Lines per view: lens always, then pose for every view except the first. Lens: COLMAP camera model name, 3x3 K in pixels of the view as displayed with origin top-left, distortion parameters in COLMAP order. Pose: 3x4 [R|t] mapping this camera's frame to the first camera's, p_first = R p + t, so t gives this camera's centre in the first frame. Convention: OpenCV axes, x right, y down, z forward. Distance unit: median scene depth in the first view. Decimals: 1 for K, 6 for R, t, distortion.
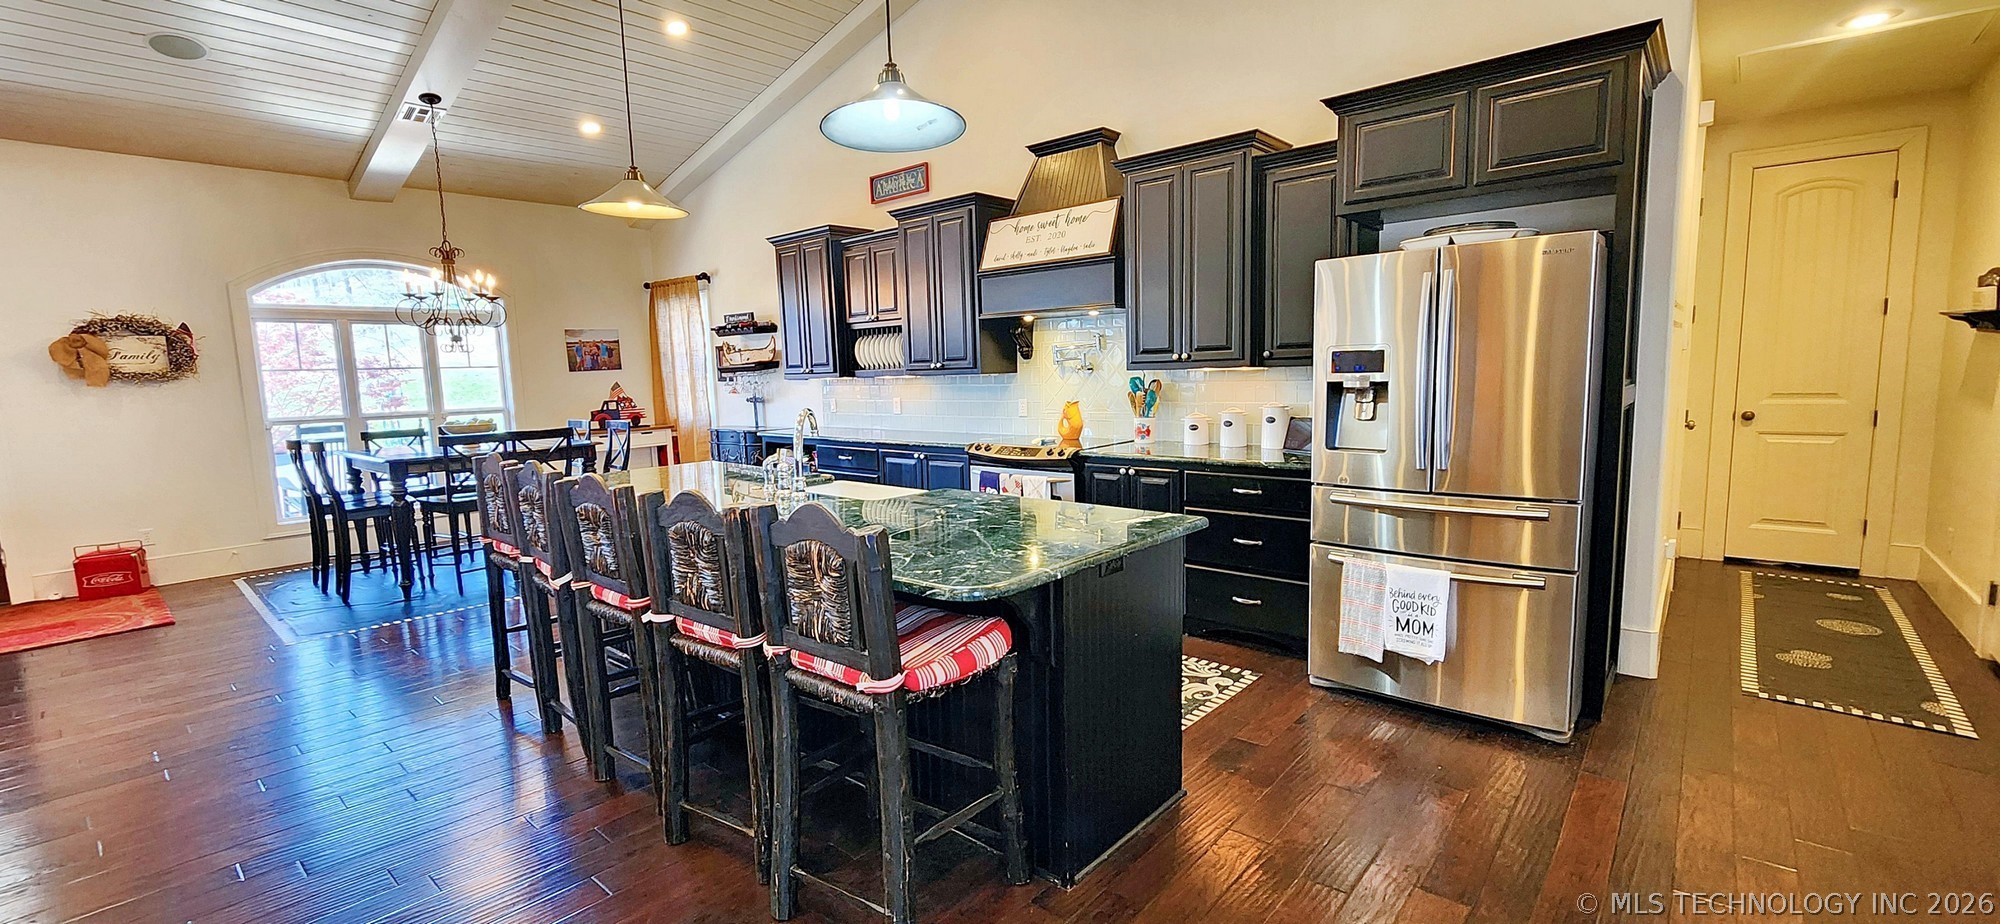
lens RADIAL K [[821.3, 0, 995.2], [0, 821.3, 466.8], [0, 0, 1]] dist [0.000256, -0.002610]
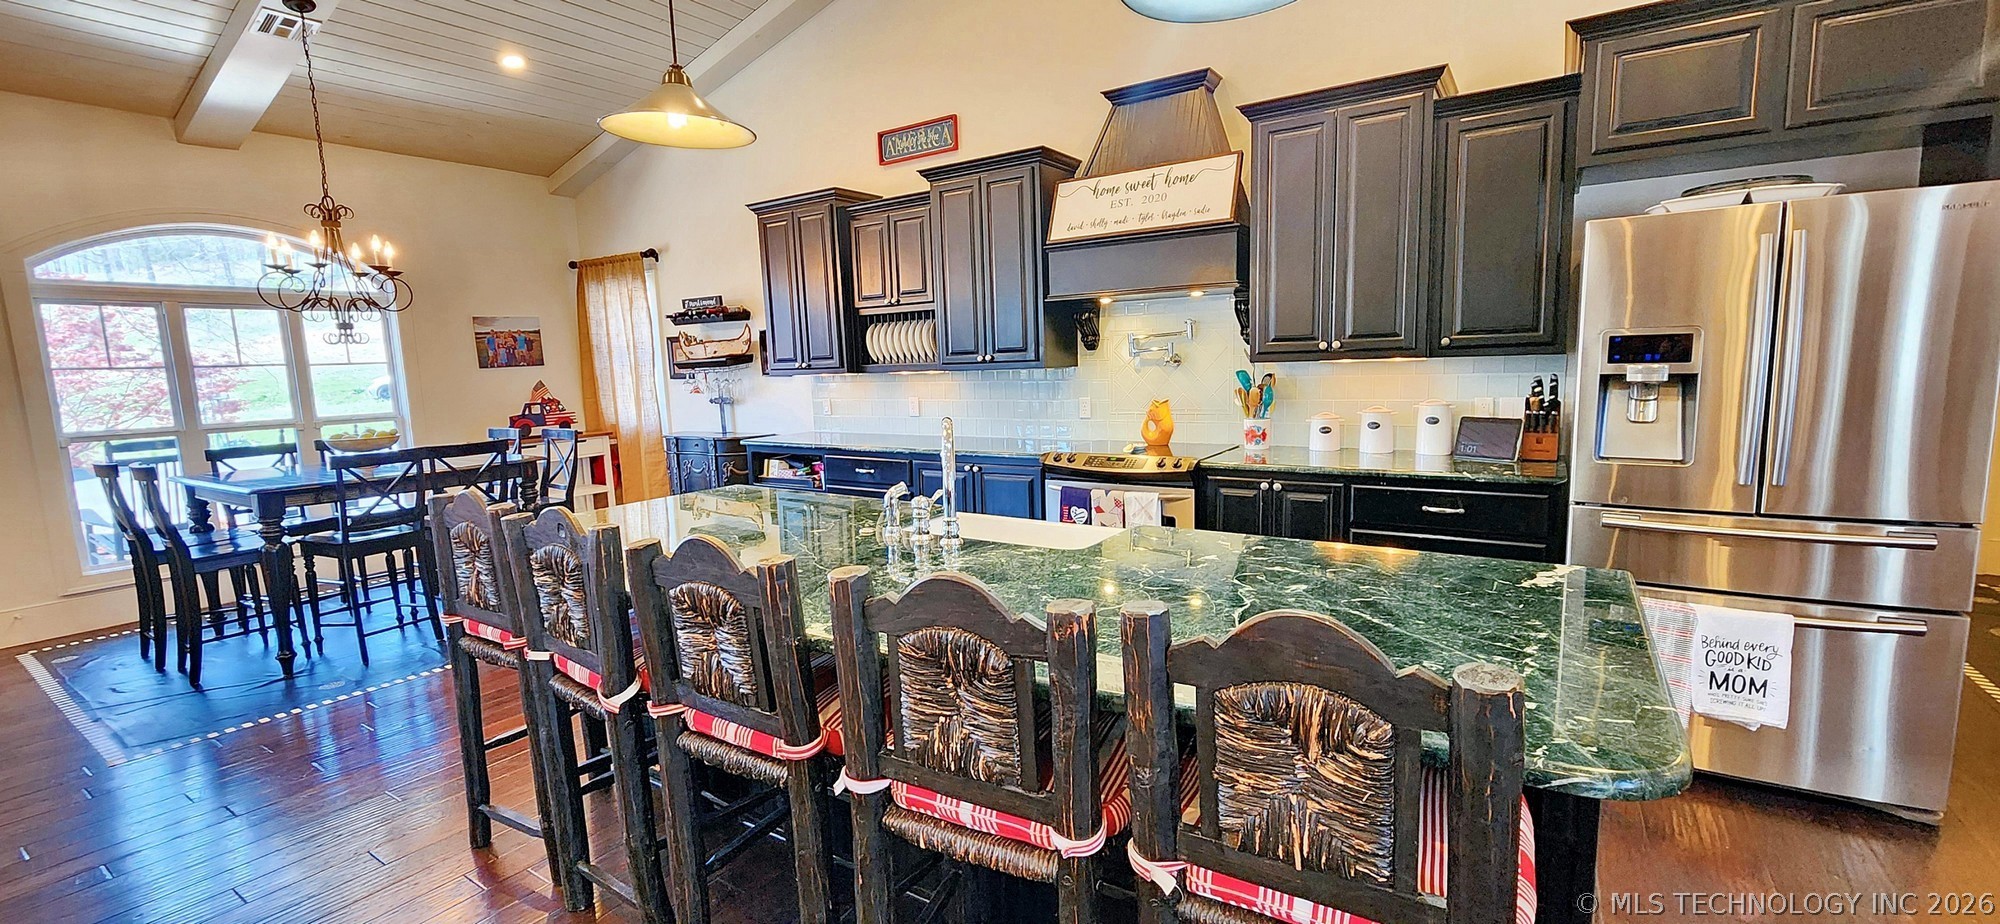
lens RADIAL K [[822.3, 0, 999.3], [0, 822.3, 467.7], [0, 0, 1]] dist [-0.000446, 0.000377]
pose [[0.991350, -0.021558, 0.129464, -0.164620], [0.020550, 0.999747, 0.009115, -0.019863], [-0.129628, -0.006375, 0.991542, 0.173924]]
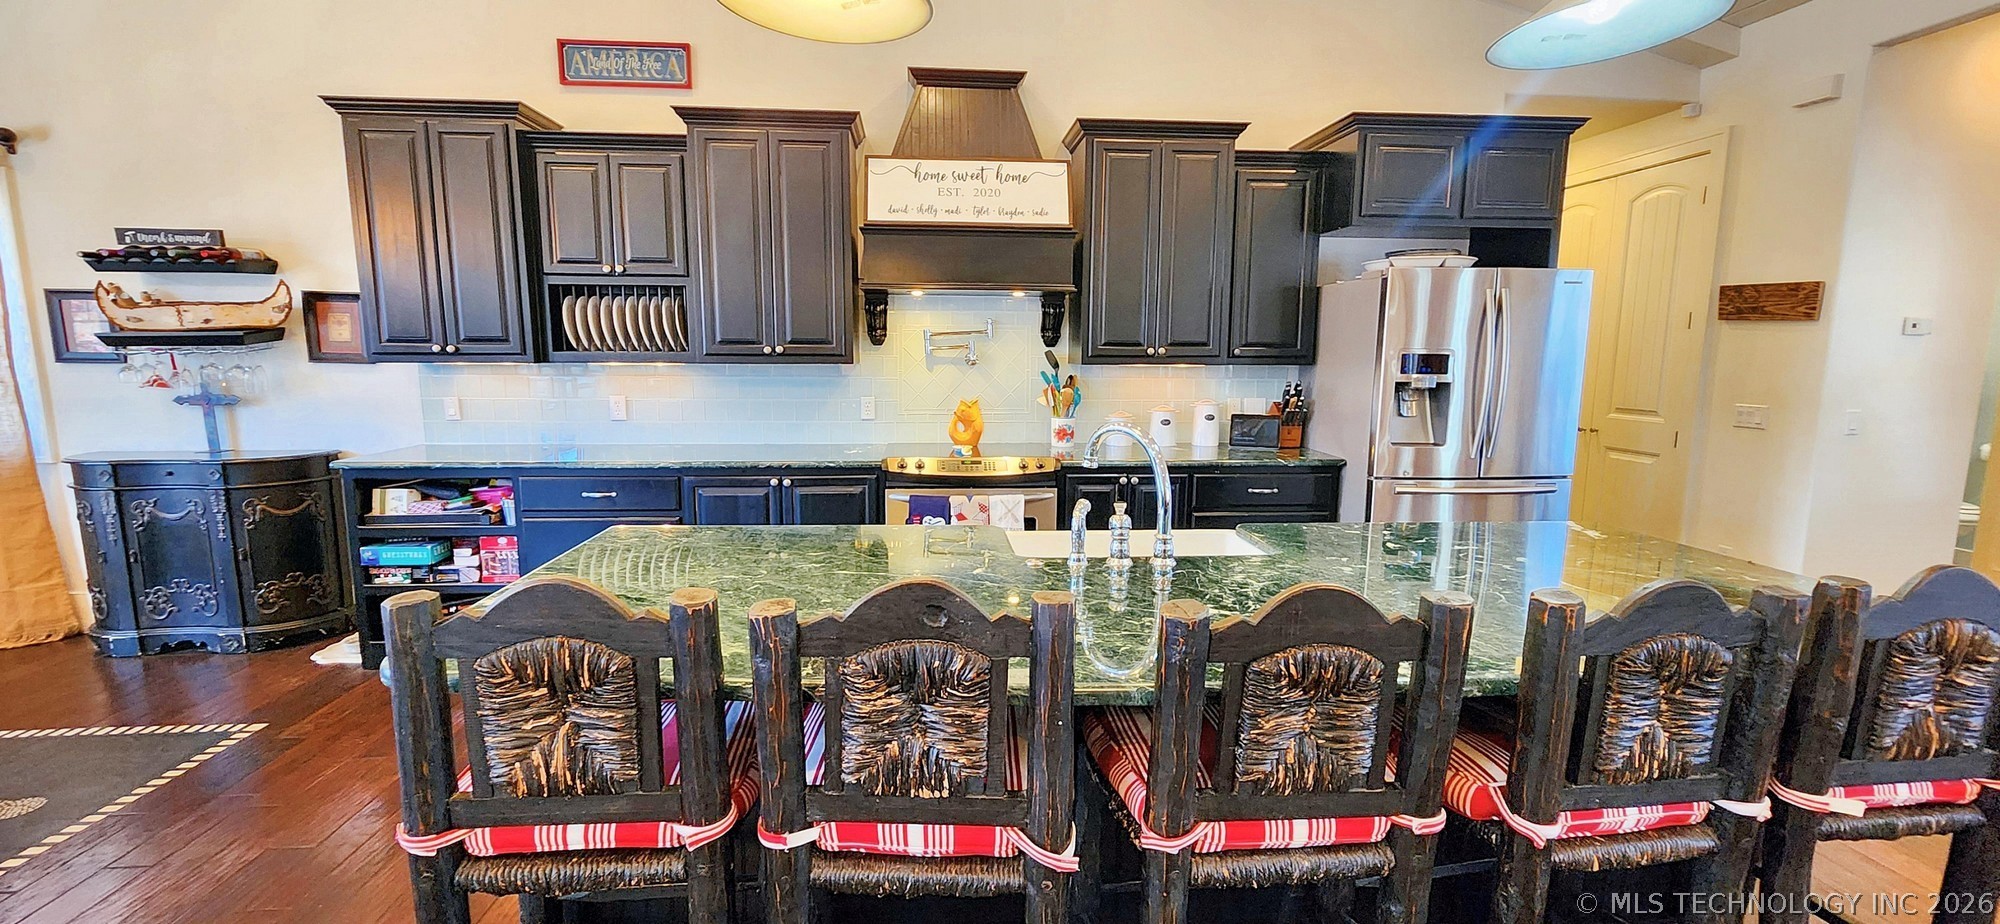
lens RADIAL K [[822.3, 0, 999.3], [0, 822.3, 467.7], [0, 0, 1]] dist [-0.000446, 0.000377]
pose [[0.692988, -0.070273, 0.717517, -0.439116], [0.059809, 0.997411, 0.039921, -0.039741], [-0.718464, 0.015249, 0.695397, 0.377743]]
